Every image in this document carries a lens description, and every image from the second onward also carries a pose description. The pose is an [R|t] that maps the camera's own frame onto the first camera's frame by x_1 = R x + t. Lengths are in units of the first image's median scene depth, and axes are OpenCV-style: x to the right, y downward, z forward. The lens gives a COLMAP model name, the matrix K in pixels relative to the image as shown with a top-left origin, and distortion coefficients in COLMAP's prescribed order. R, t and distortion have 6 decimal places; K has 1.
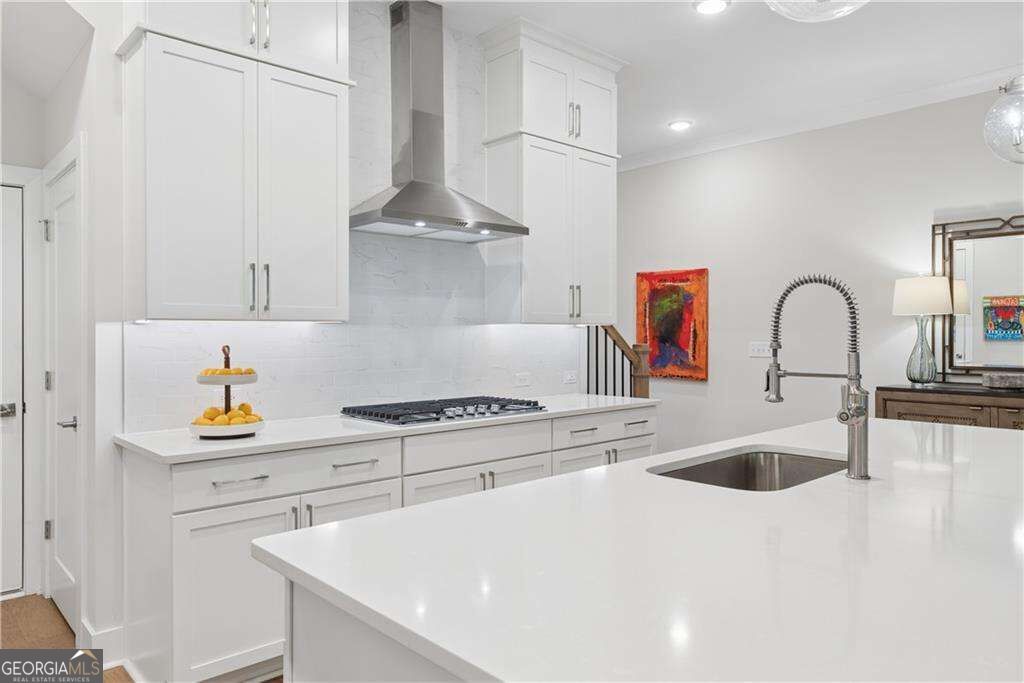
lens RADIAL K [[683.9, 0, 515.2], [0, 683.9, 339.6], [0, 0, 1]] dist [0.000276, 0.000654]
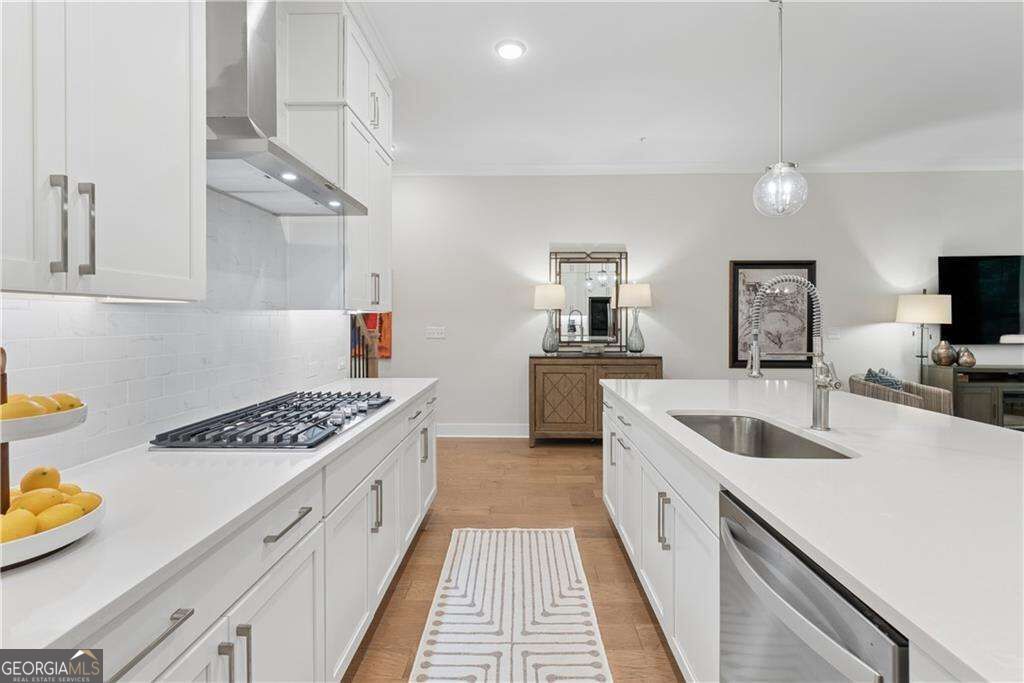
lens RADIAL K [[466.2, 0, 507.8], [0, 466.2, 325.8], [0, 0, 1]] dist [-0.002452, -0.000723]
pose [[0.706272, -0.006225, 0.707913, -0.235848], [0.003939, 0.999980, 0.004863, -0.003066], [-0.707929, -0.000646, 0.706283, 0.327293]]
